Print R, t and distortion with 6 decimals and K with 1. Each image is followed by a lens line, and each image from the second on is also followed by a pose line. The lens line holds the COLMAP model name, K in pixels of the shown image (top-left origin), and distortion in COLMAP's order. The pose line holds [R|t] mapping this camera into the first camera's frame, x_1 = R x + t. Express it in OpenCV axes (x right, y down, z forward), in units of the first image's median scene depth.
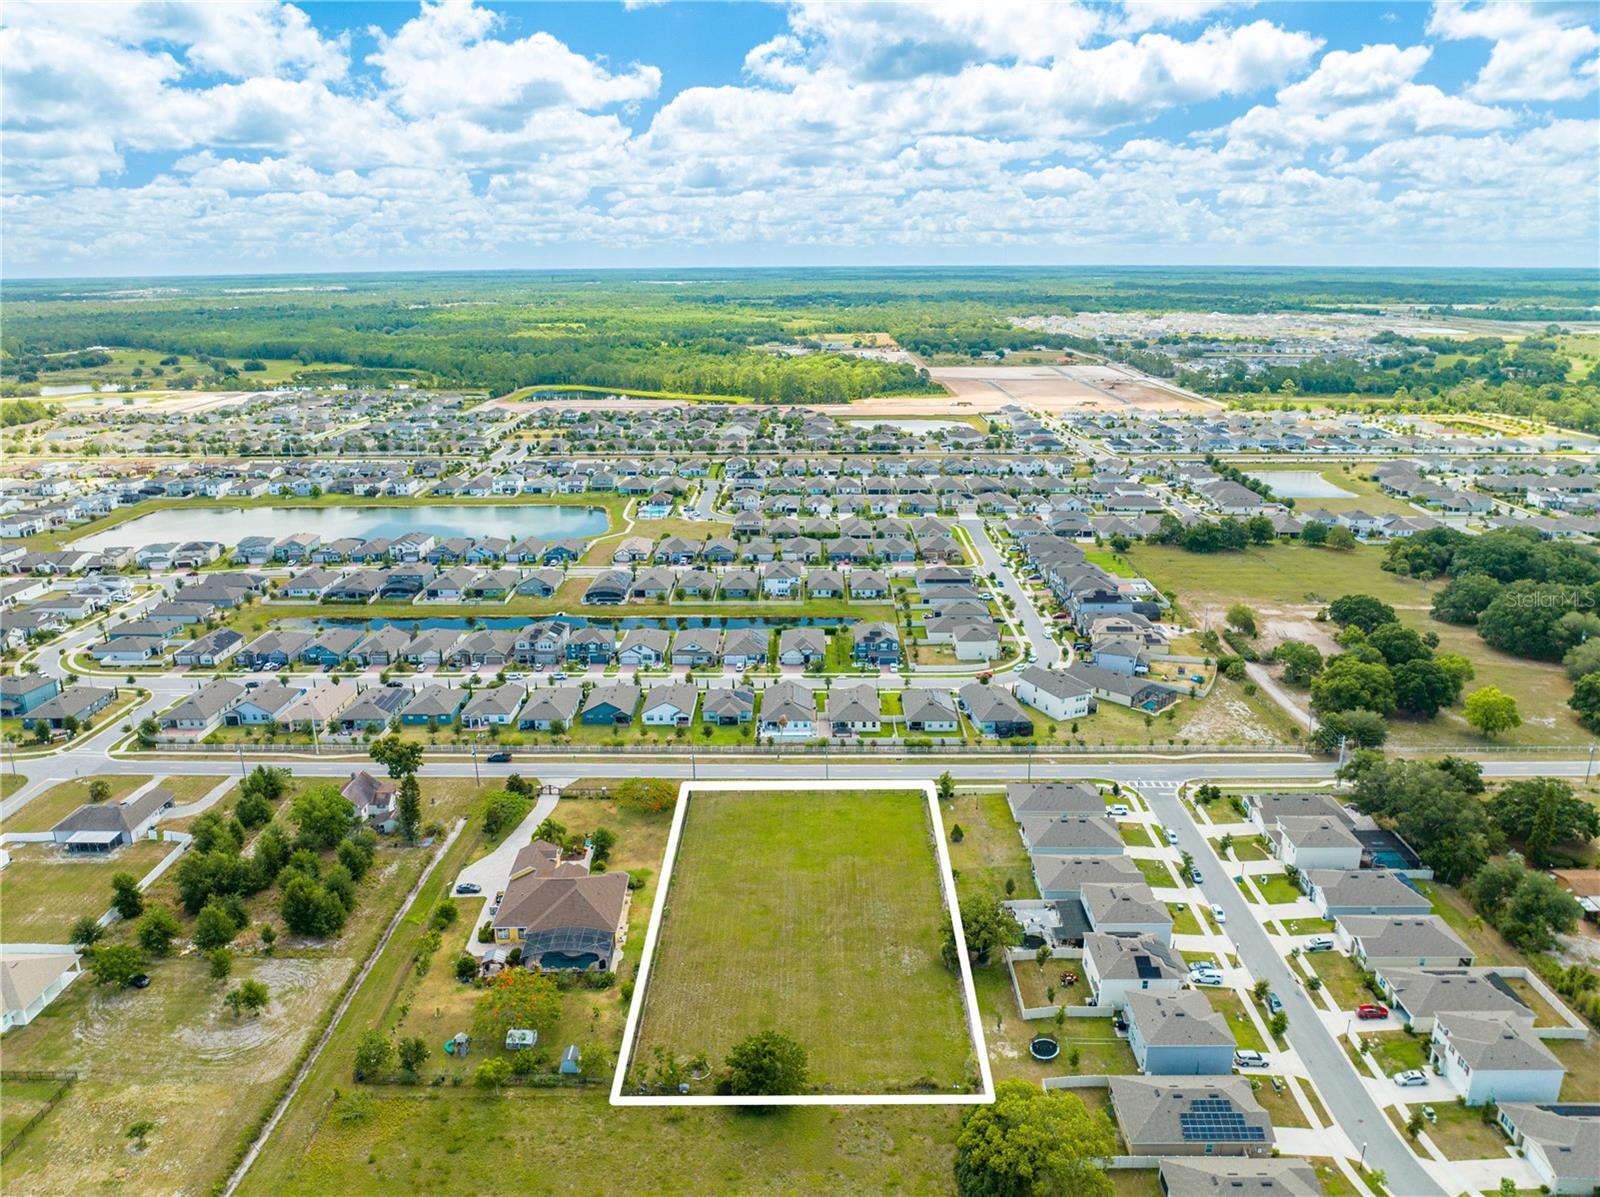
lens RADIAL K [[1125.2, 0, 792.7], [0, 1125.2, 600.8], [0, 0, 1]] dist [-0.021991, -0.033116]
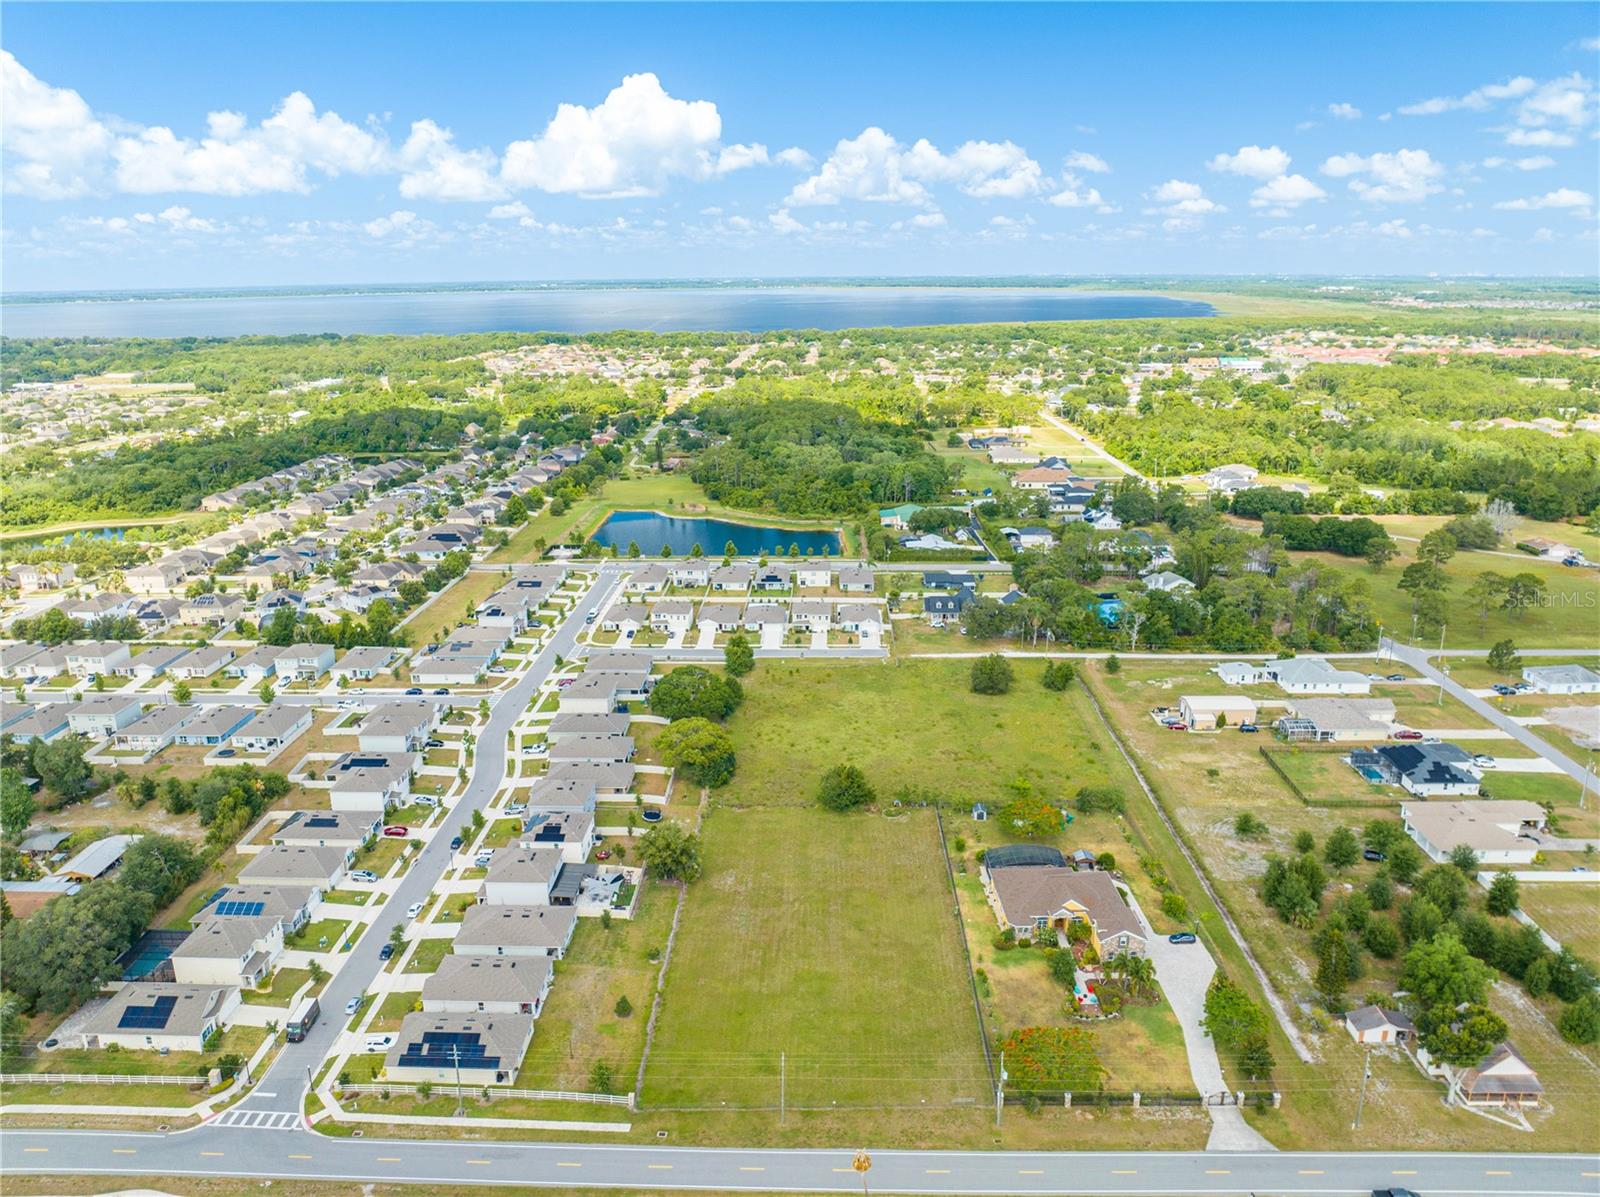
lens RADIAL K [[1127.2, 0, 792.0], [0, 1127.2, 598.4], [0, 0, 1]] dist [-0.035392, -0.002912]
pose [[-0.999789, 0.012886, 0.015982, 0.010657], [0.019520, 0.837826, 0.545588, -0.357129], [-0.006360, 0.545785, -0.837901, 1.186746]]
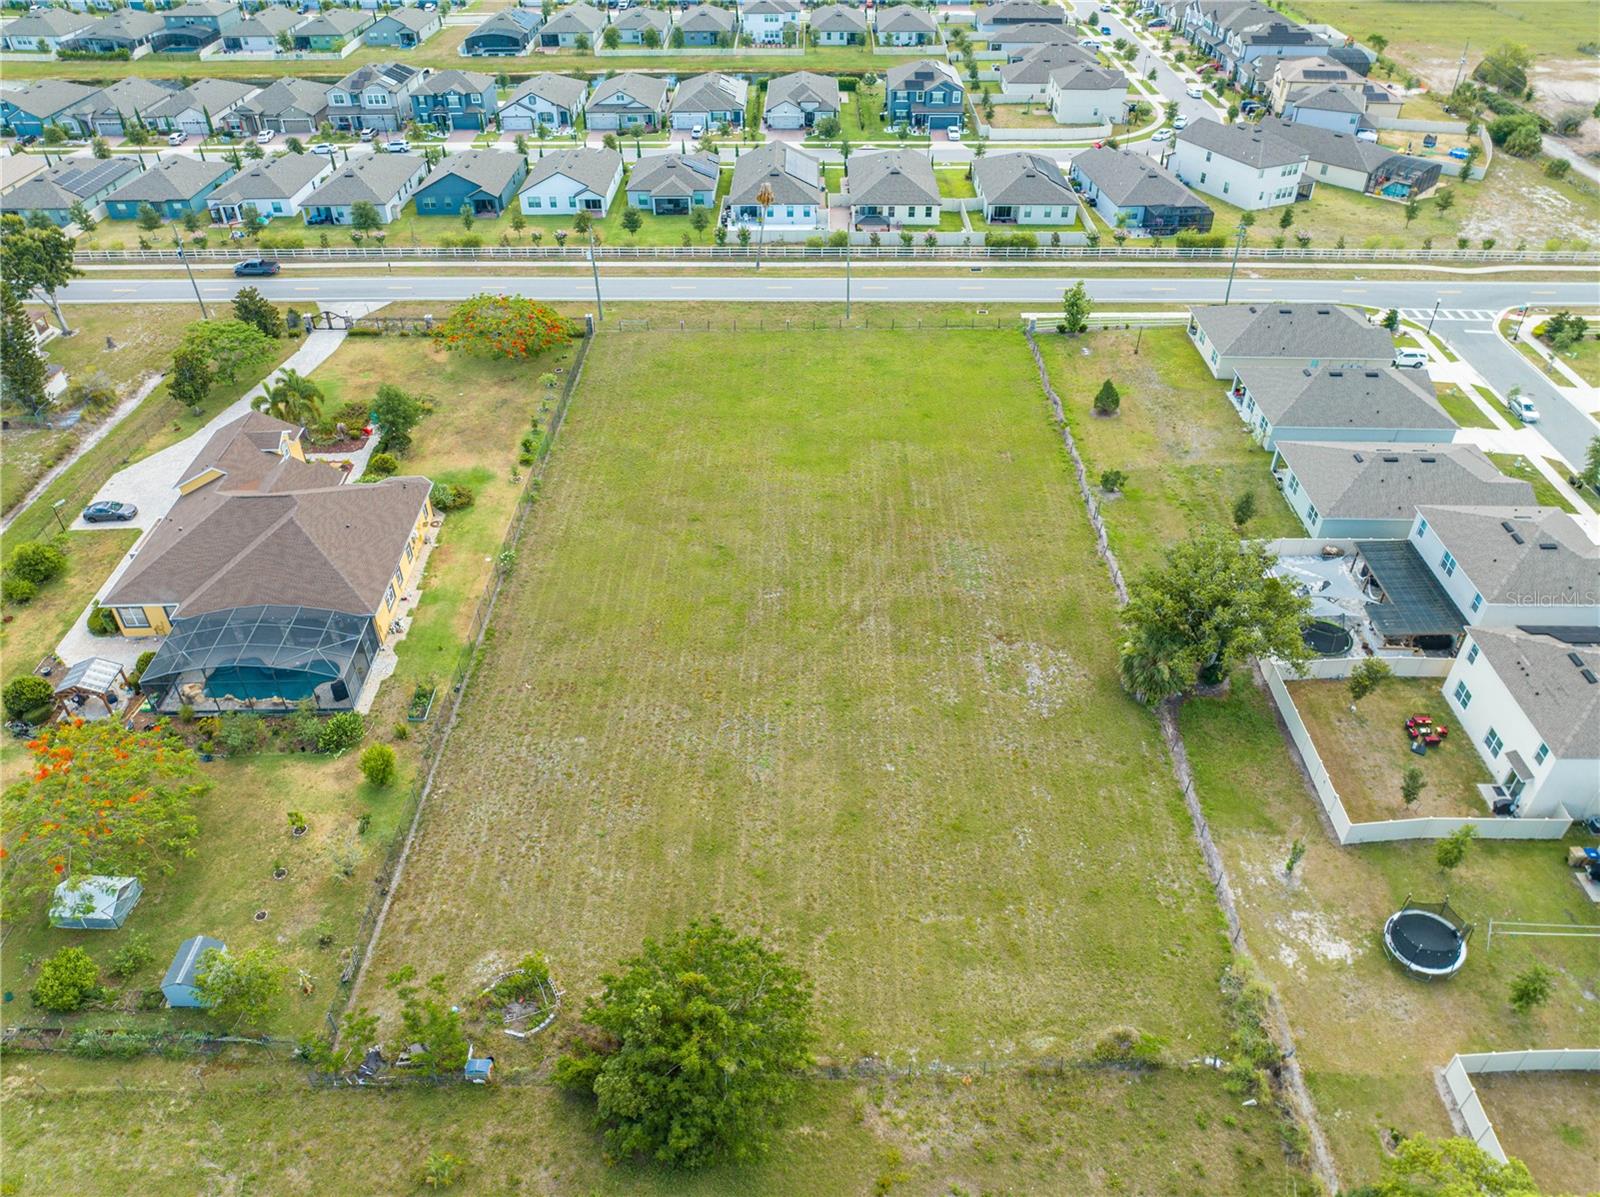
lens RADIAL K [[1127.2, 0, 792.0], [0, 1127.2, 598.4], [0, 0, 1]] dist [-0.035392, -0.002912]
pose [[1.000000, 0.000441, 0.000464, 0.003521], [-0.000578, 0.934041, 0.357165, 0.087993], [-0.000276, -0.357165, 0.934041, 0.394556]]
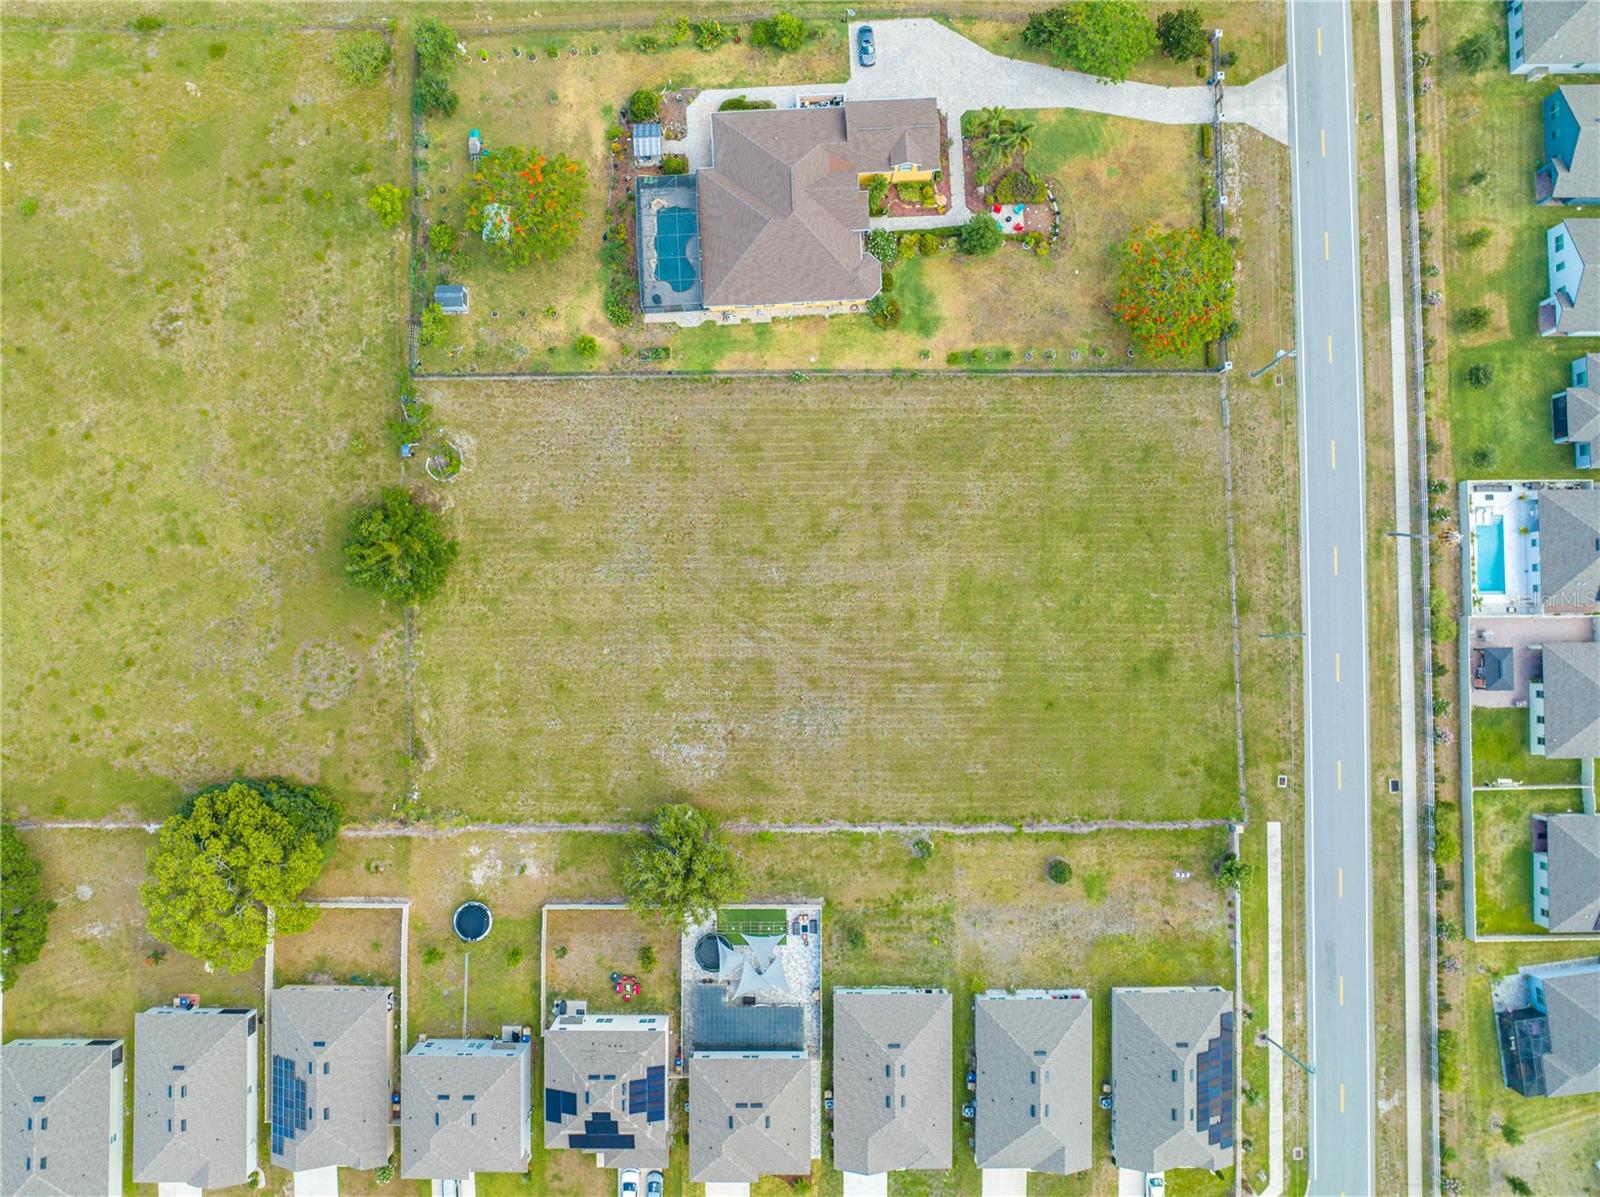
lens RADIAL K [[1127.2, 0, 792.0], [0, 1127.2, 598.4], [0, 0, 1]] dist [-0.035392, -0.002912]
pose [[0.022797, 0.999289, -0.030023, 0.021209], [-0.289867, 0.035348, 0.956414, -0.222365], [0.956795, -0.013101, 0.290467, 0.570698]]
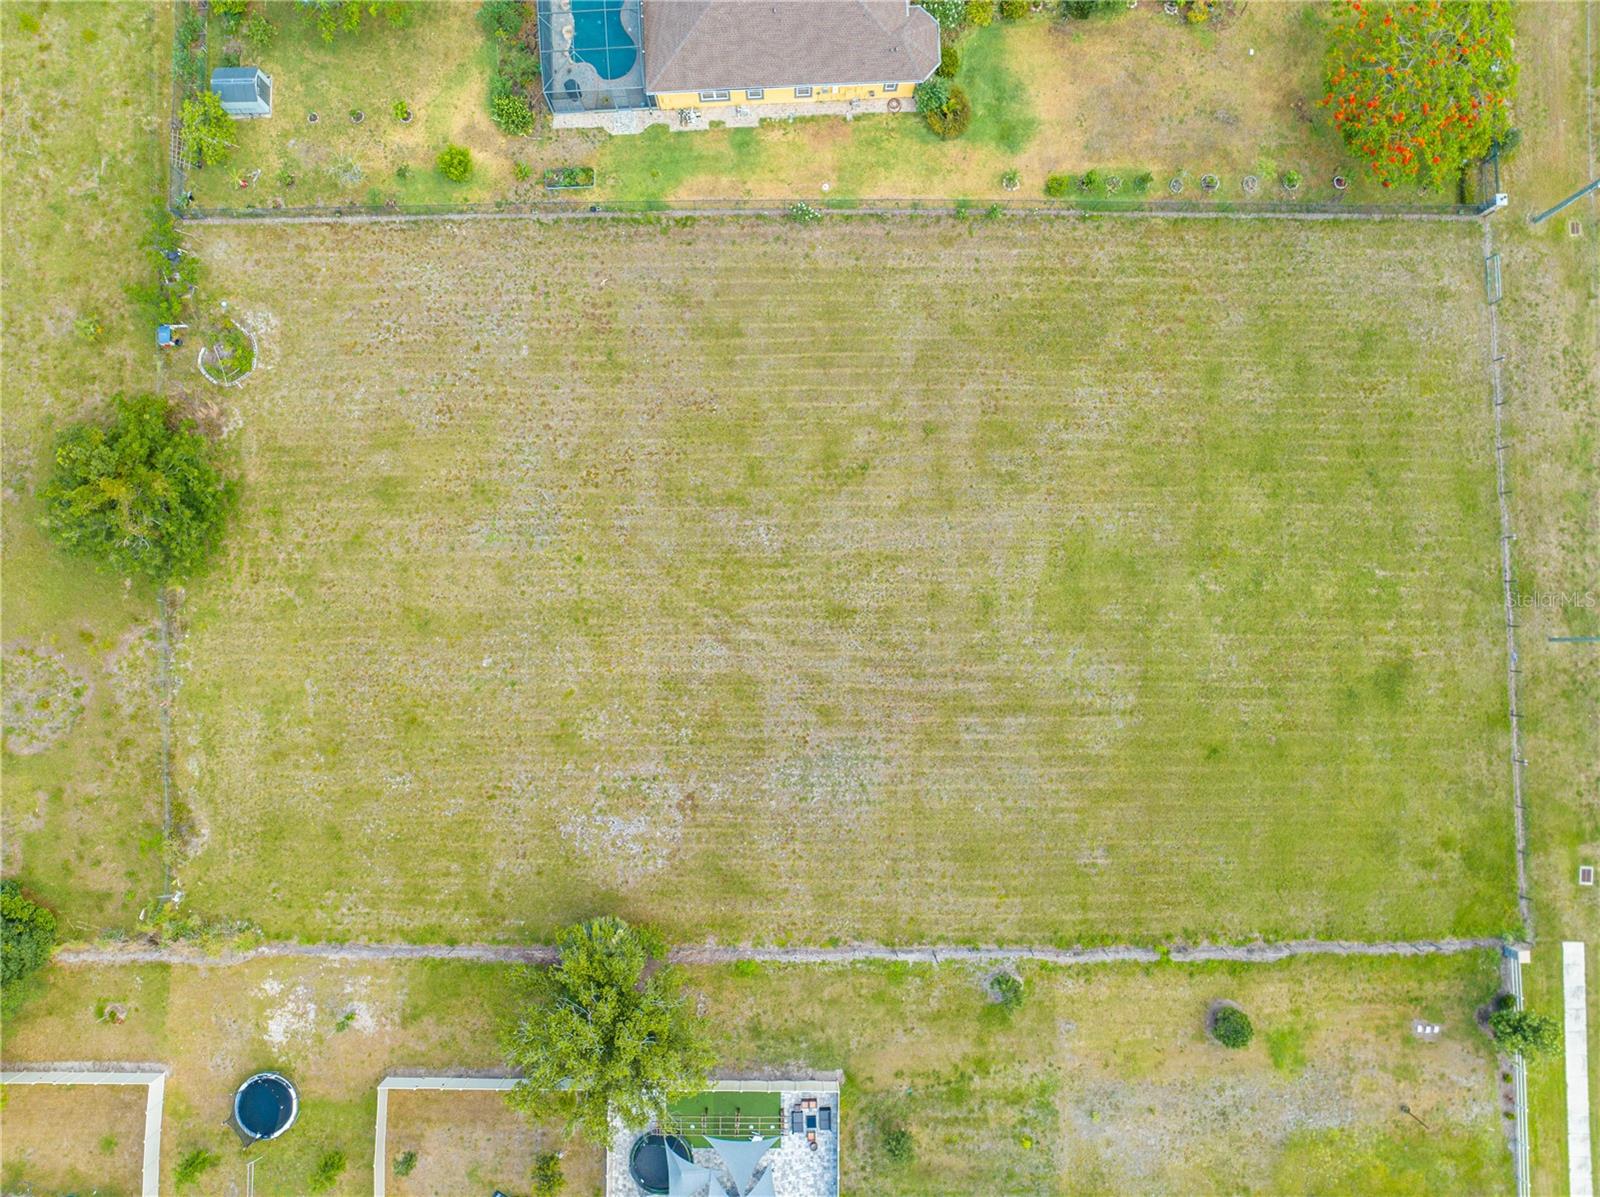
lens RADIAL K [[1127.2, 0, 792.0], [0, 1127.2, 598.4], [0, 0, 1]] dist [-0.035392, -0.002912]
pose [[0.020505, 0.999339, -0.030005, 0.021234], [-0.287936, 0.034642, 0.957023, -0.057801], [0.957430, -0.010984, 0.288456, 0.621311]]
